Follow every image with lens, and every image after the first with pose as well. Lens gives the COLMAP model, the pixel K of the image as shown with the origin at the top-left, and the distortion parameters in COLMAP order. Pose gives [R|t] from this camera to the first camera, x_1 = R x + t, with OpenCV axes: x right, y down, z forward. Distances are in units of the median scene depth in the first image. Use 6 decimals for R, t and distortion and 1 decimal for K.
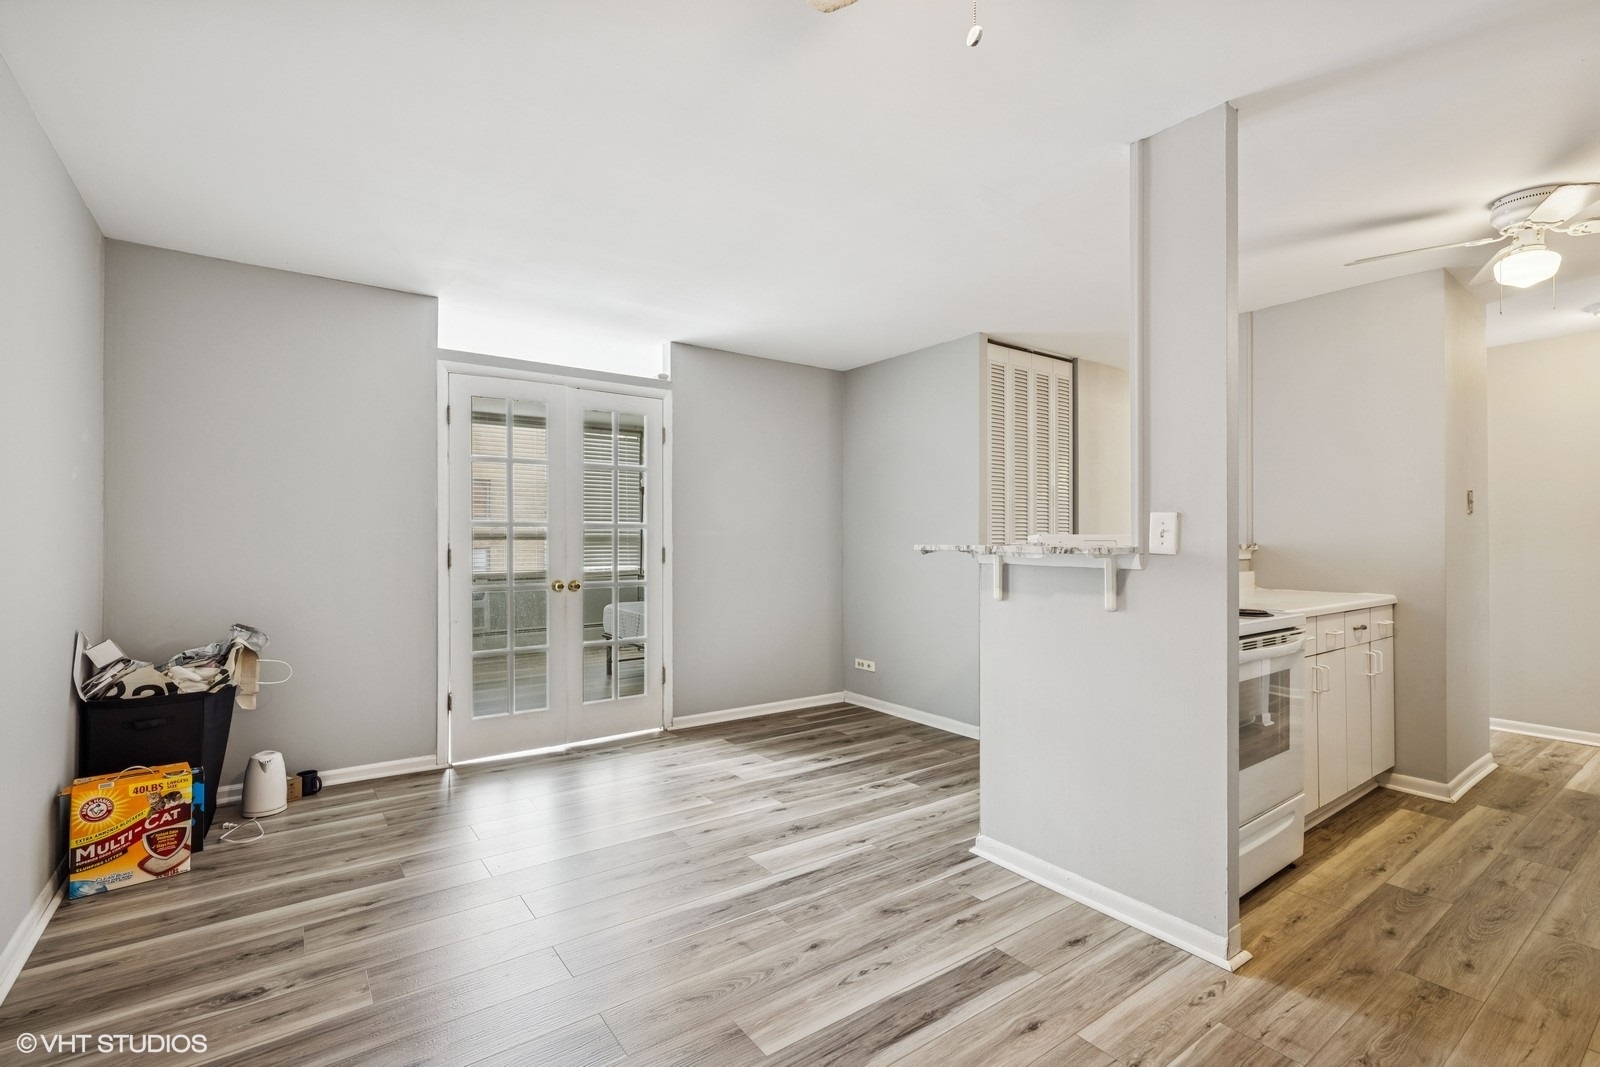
lens RADIAL K [[718.2, 0, 800.0], [0, 718.2, 533.5], [0, 0, 1]] dist [-0.001409, 0.000814]
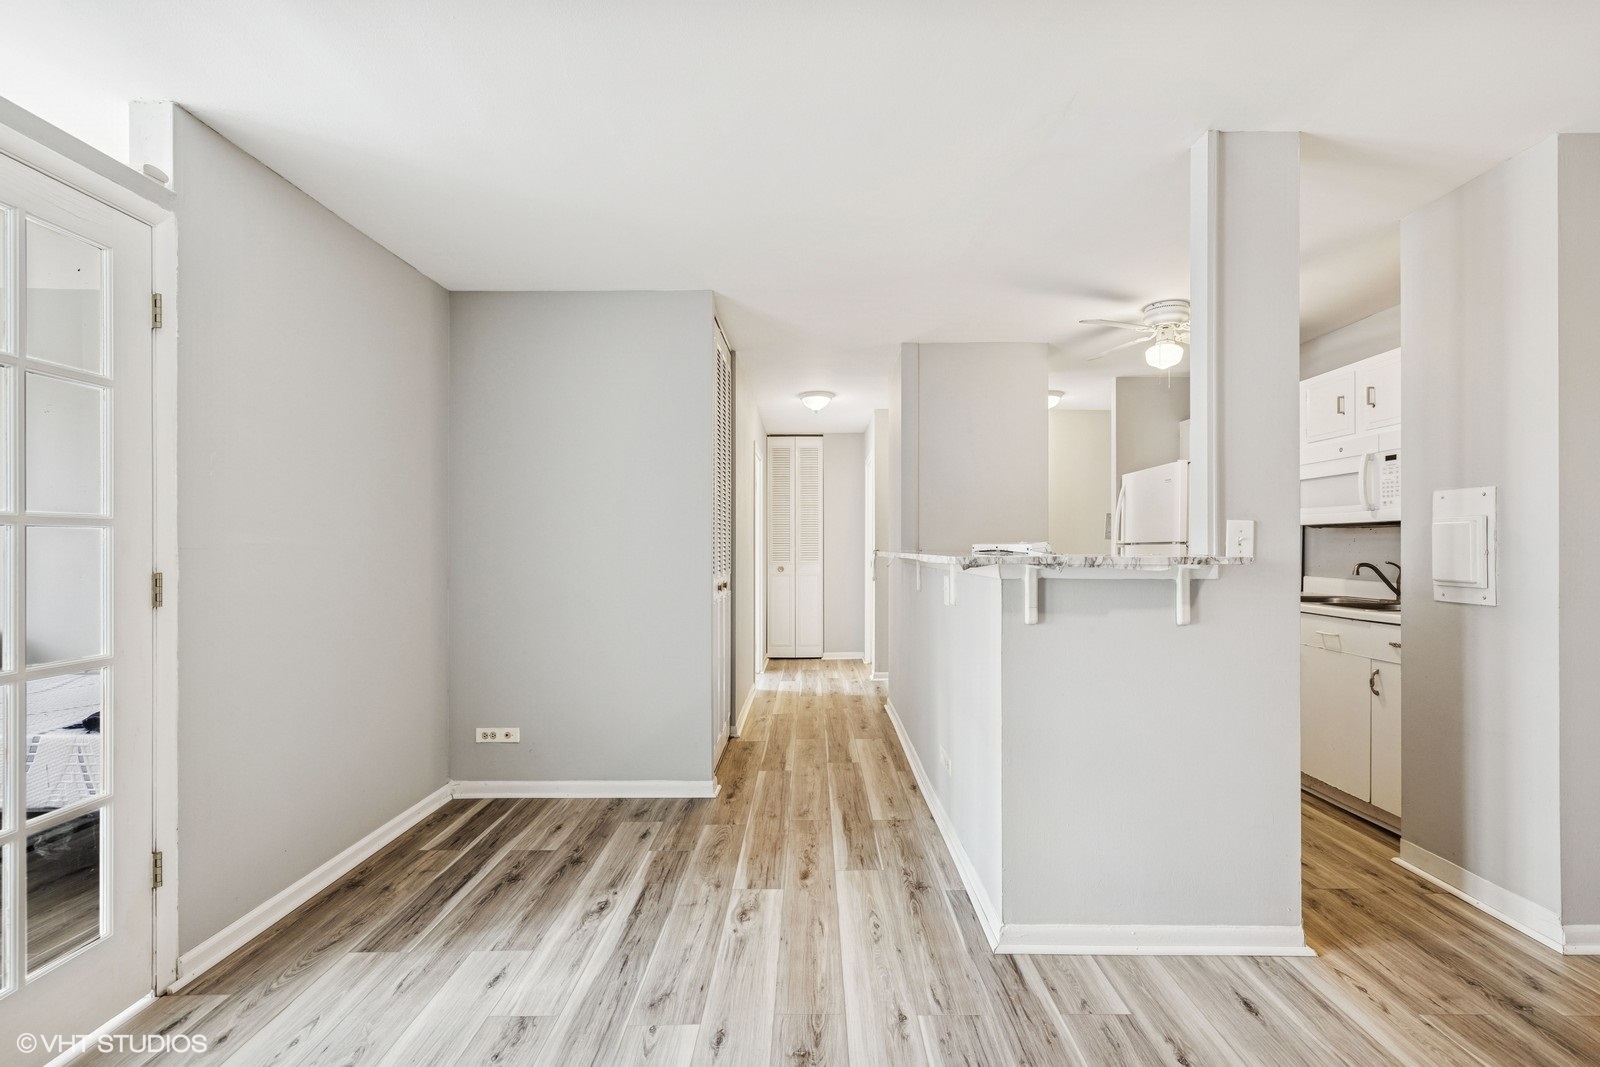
lens RADIAL K [[678.7, 0, 807.9], [0, 678.7, 539.9], [0, 0, 1]] dist [0.002461, 0.000470]
pose [[0.592990, 0.002091, 0.805207, -0.425299], [-0.002011, 0.999997, -0.001116, 0.000282], [-0.805207, -0.000958, 0.592993, 0.658892]]
